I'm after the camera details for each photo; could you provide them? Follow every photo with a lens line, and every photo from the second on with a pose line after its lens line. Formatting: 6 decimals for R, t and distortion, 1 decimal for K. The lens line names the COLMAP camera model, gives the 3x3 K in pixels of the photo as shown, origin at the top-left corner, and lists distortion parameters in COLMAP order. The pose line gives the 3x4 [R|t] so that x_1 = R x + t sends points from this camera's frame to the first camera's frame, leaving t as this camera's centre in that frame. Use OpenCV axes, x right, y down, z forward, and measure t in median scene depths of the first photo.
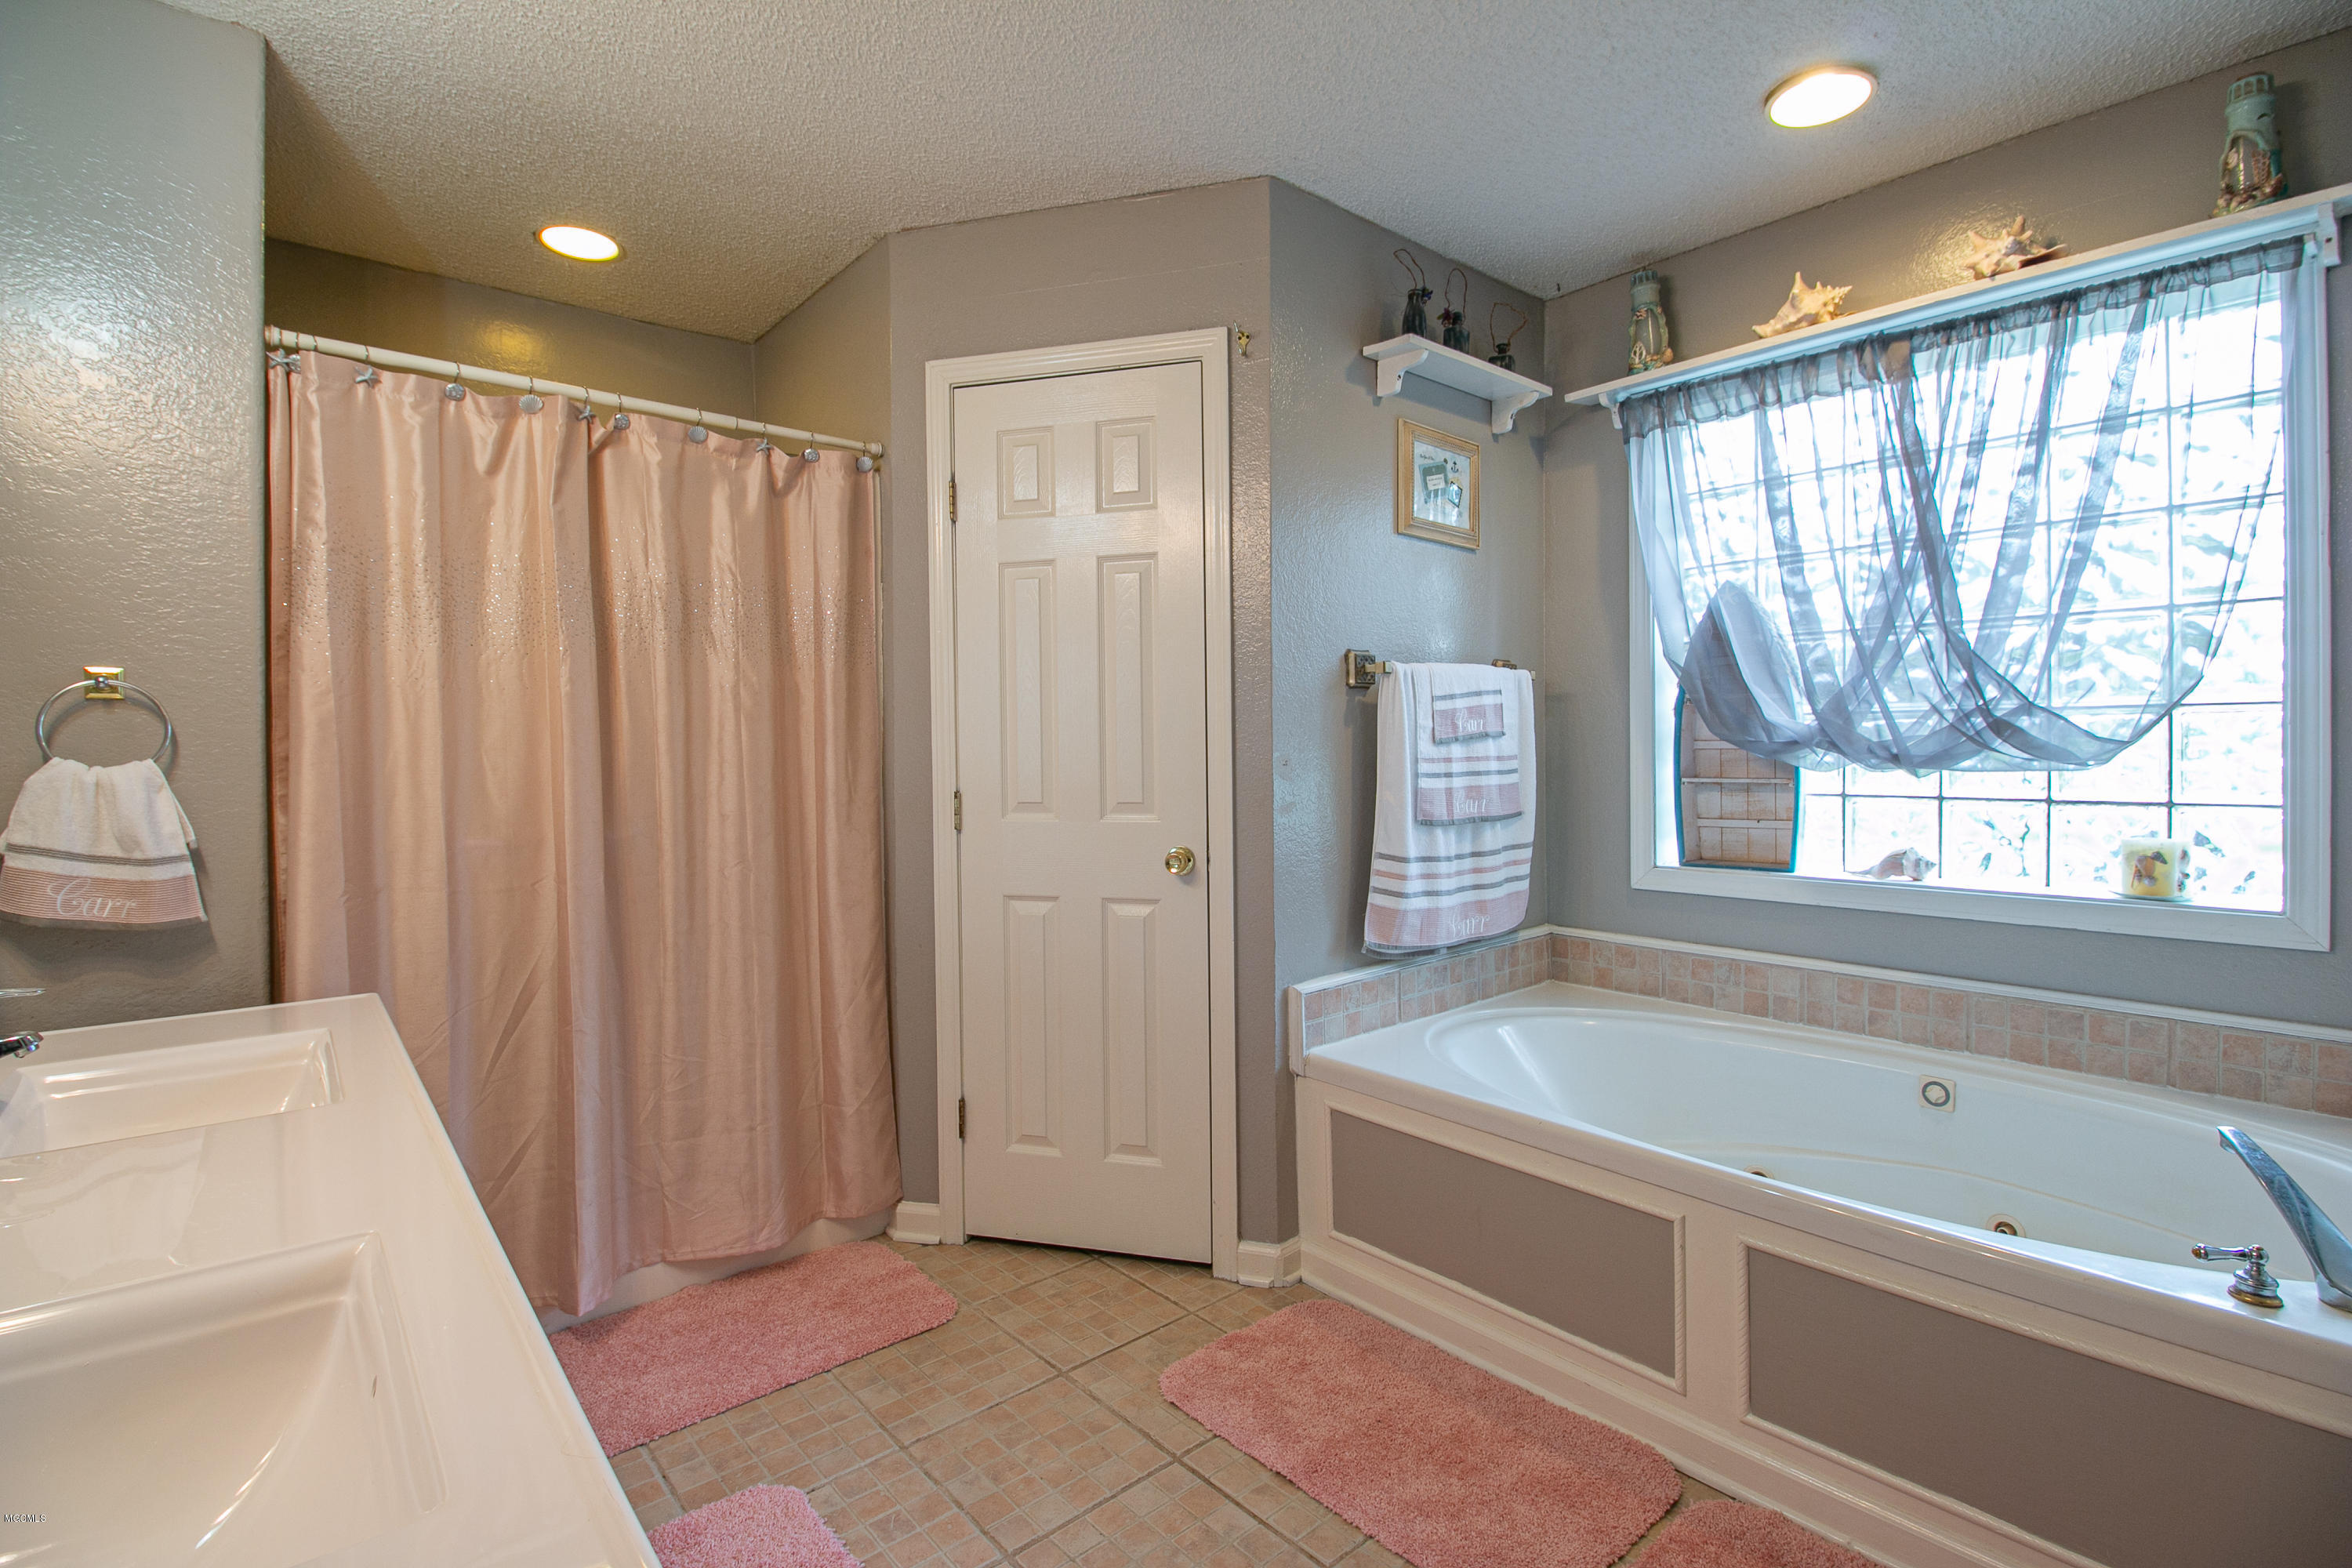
lens RADIAL K [[1081.0, 0, 1163.5], [0, 1081.0, 766.6], [0, 0, 1]] dist [-0.013275, -0.002865]
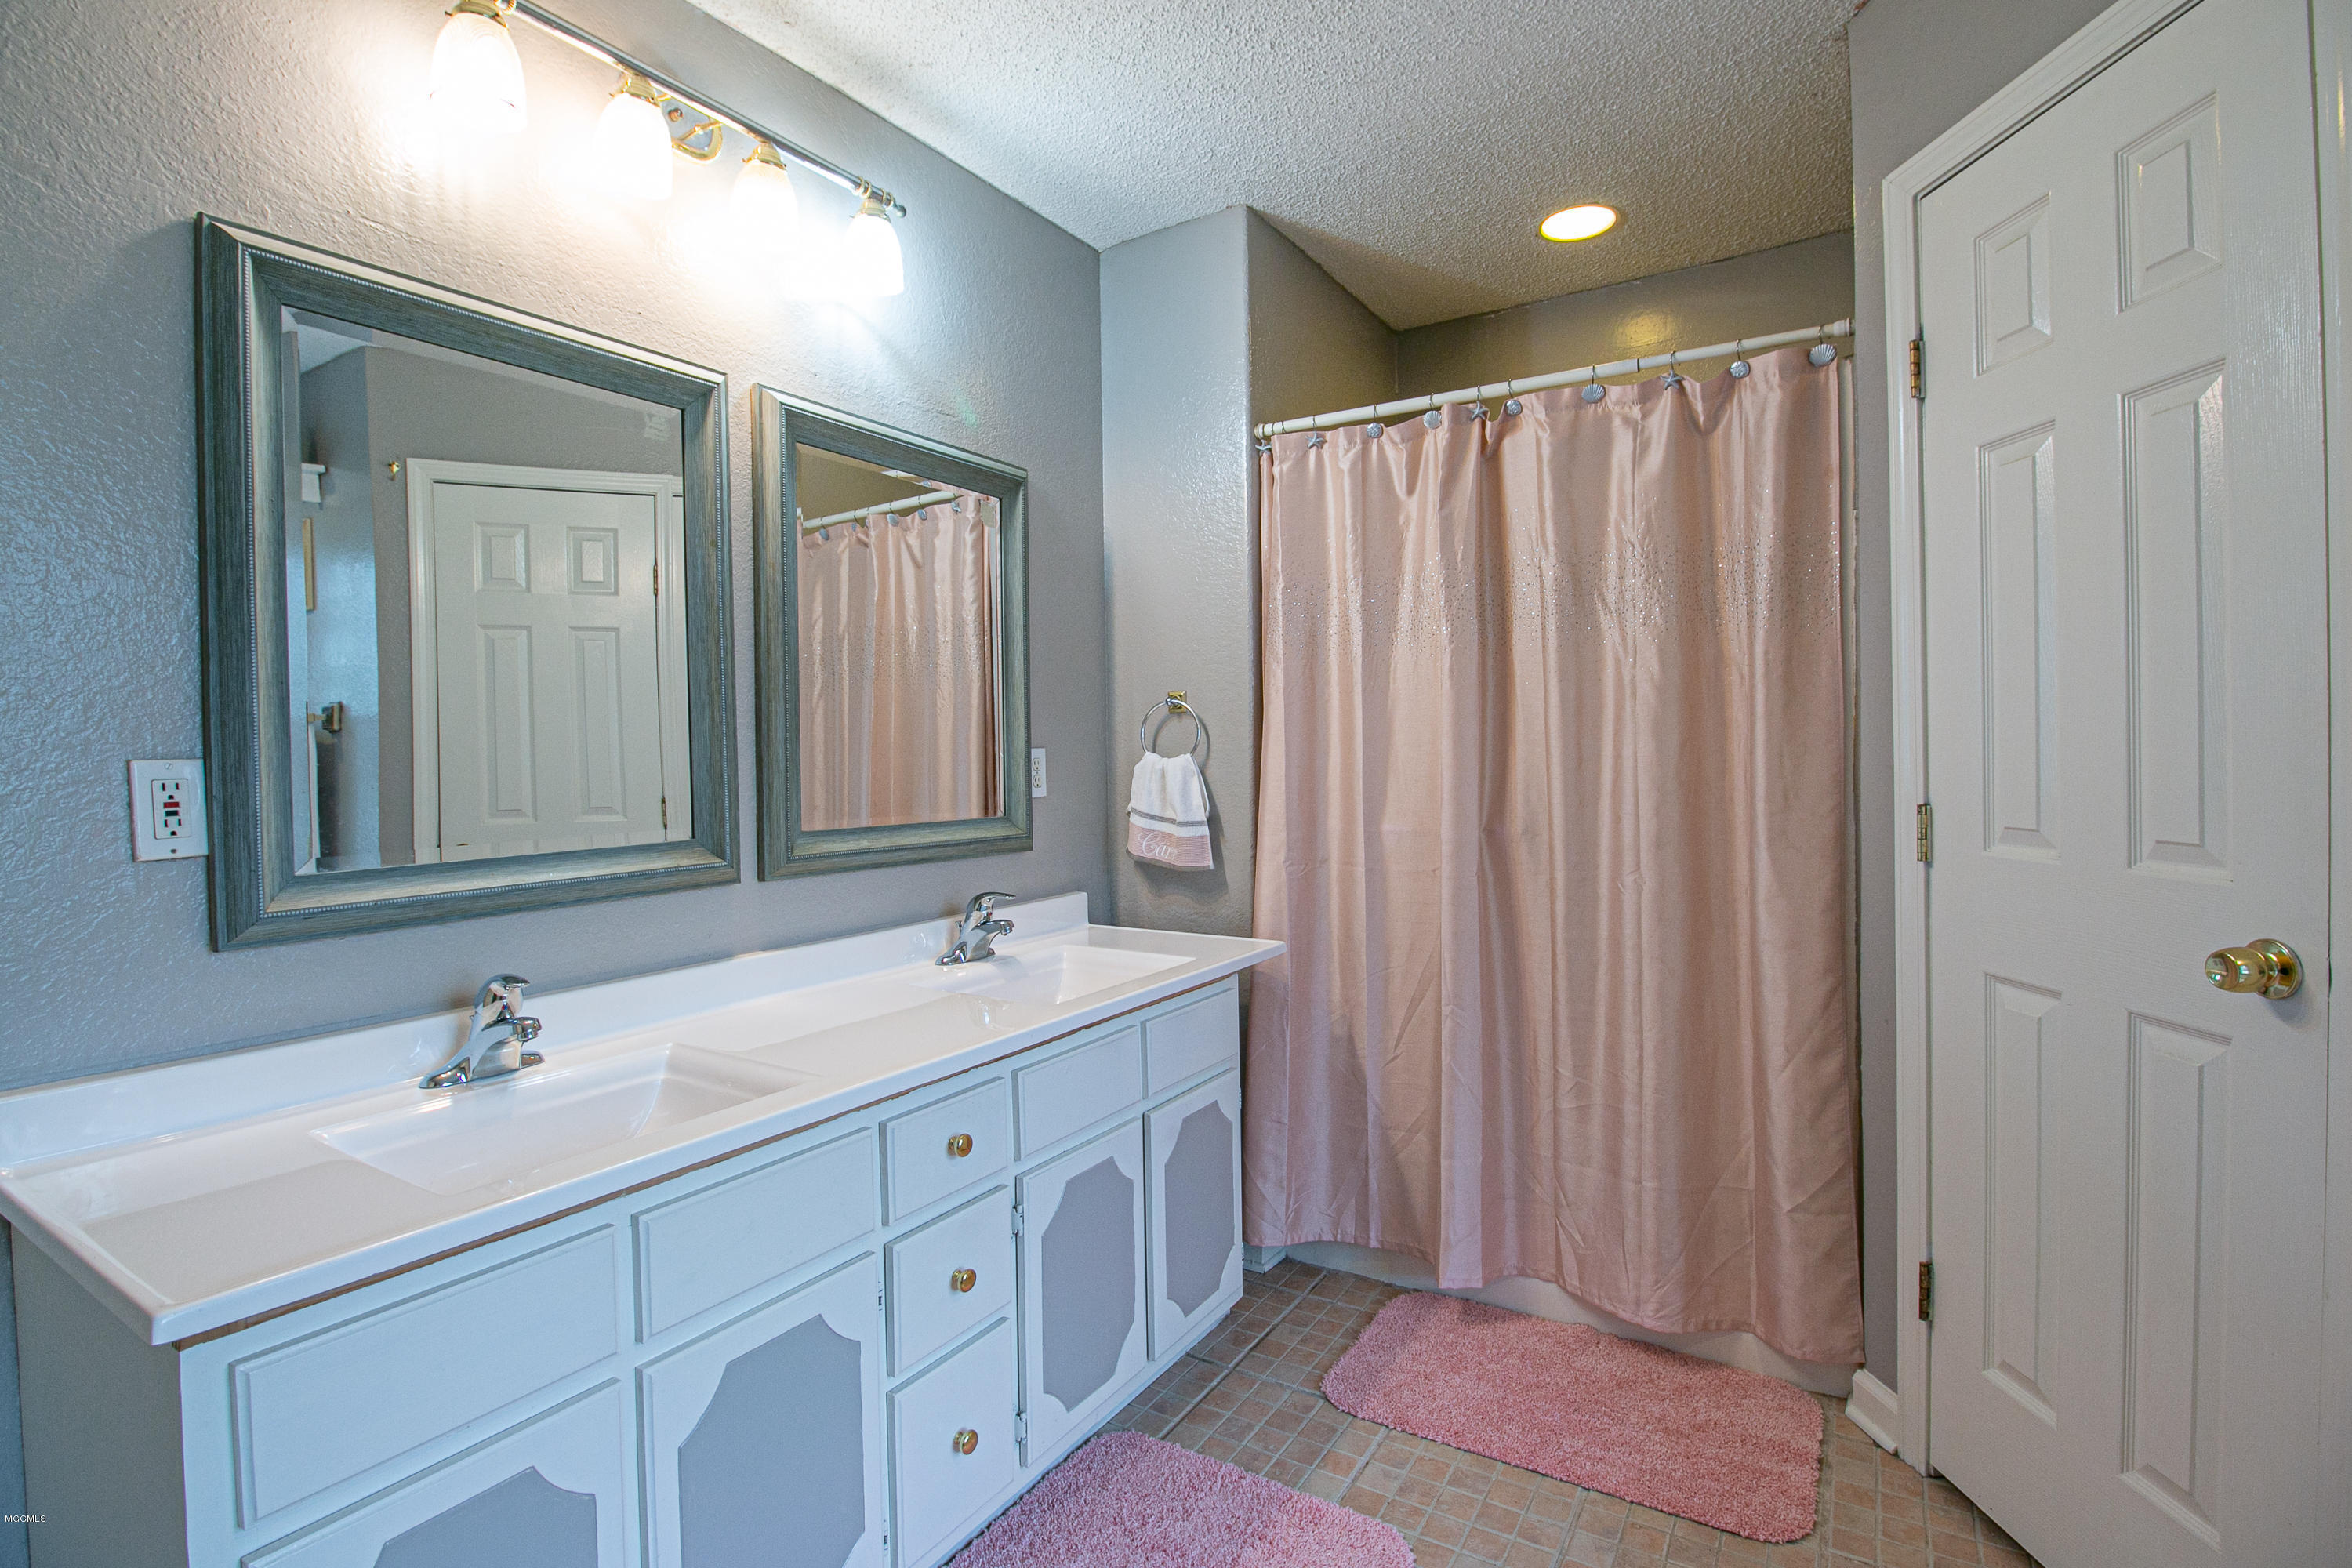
lens RADIAL K [[1081.0, 0, 1170.1], [0, 1081.0, 774.4], [0, 0, 1]] dist [-0.013275, -0.002865]
pose [[0.305955, 0.023977, -0.951744, 0.318694], [-0.005431, 0.999711, 0.023439, -0.009002], [0.952031, -0.002002, 0.305996, 0.379735]]
